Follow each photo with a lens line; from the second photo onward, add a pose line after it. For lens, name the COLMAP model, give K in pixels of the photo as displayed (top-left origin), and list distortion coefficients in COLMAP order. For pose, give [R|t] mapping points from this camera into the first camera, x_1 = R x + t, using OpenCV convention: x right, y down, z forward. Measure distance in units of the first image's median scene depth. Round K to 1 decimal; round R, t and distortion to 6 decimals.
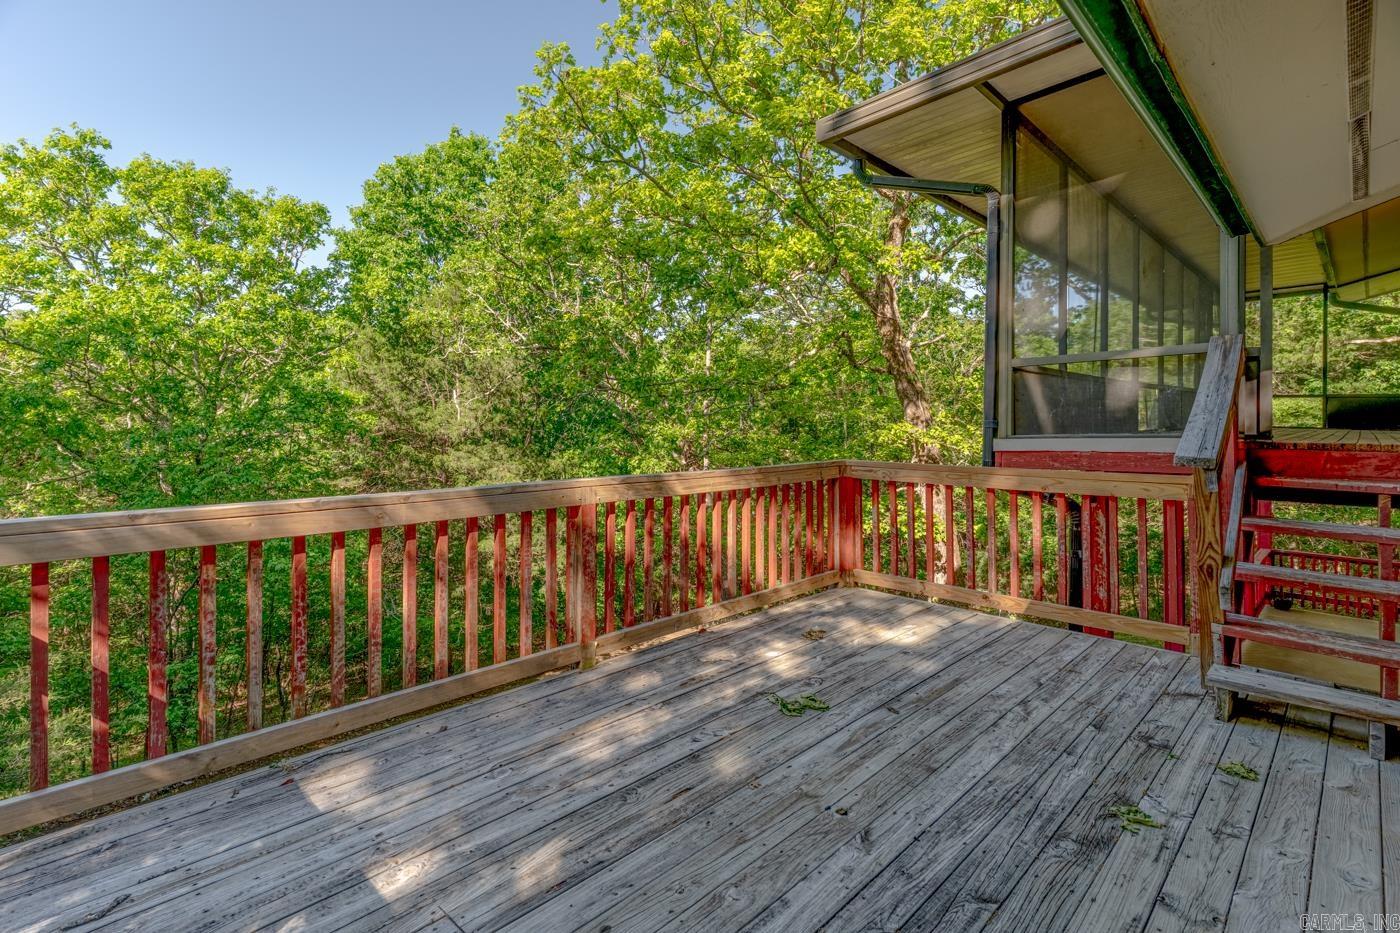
lens RADIAL K [[679.2, 0, 685.6], [0, 679.2, 419.2], [0, 0, 1]] dist [0.000491, -0.000004]
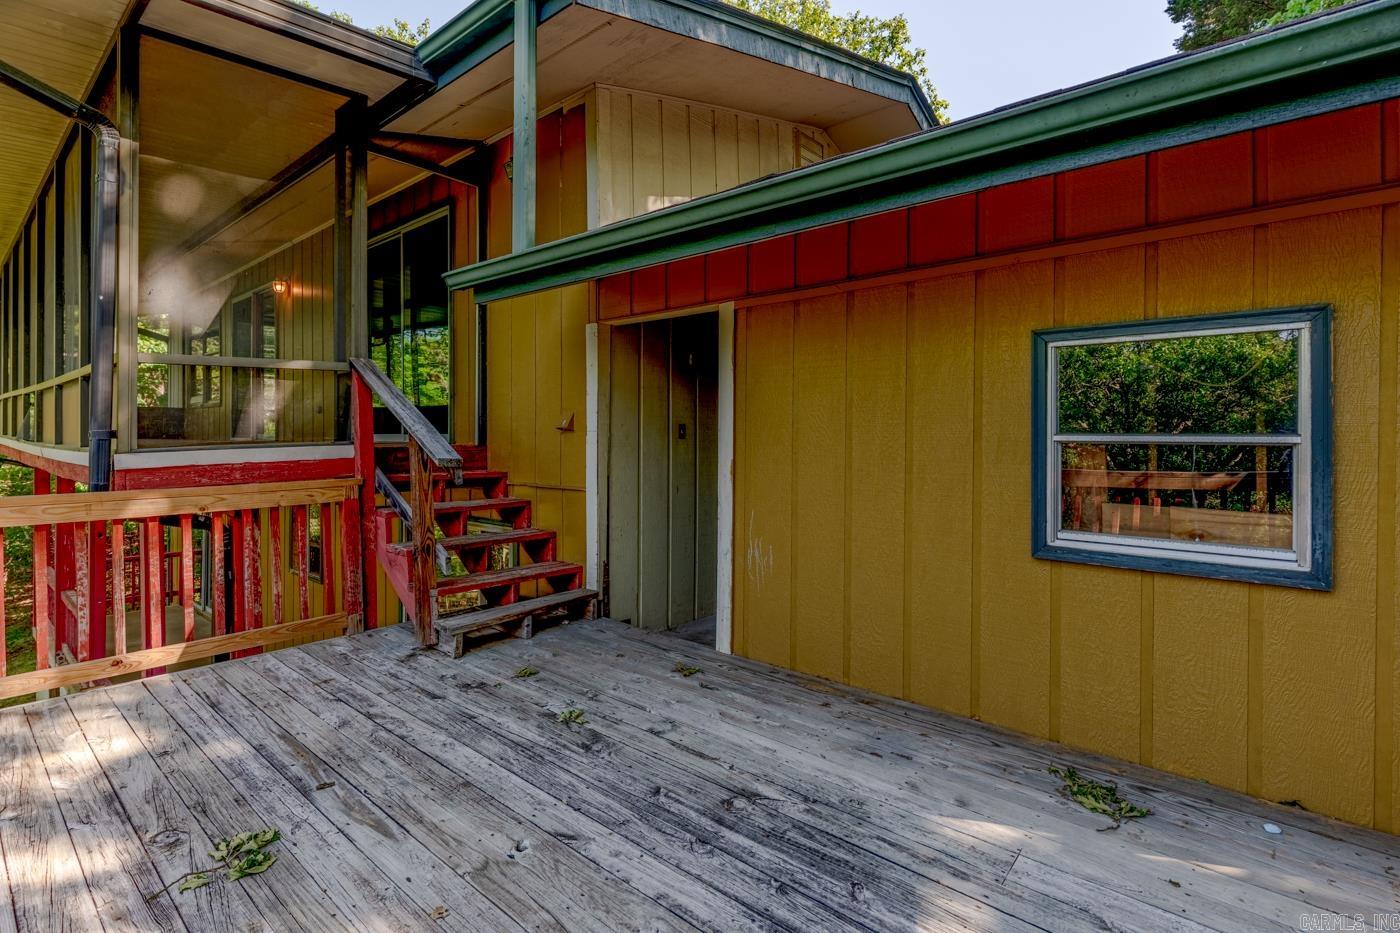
lens RADIAL K [[676.2, 0, 690.1], [0, 676.2, 437.7], [0, 0, 1]] dist [0.003289, -0.000246]
pose [[-0.059959, -0.010245, 0.998148, -0.506010], [-0.002234, 0.999946, 0.010129, 0.002235], [-0.998198, -0.001622, -0.059978, 0.587969]]
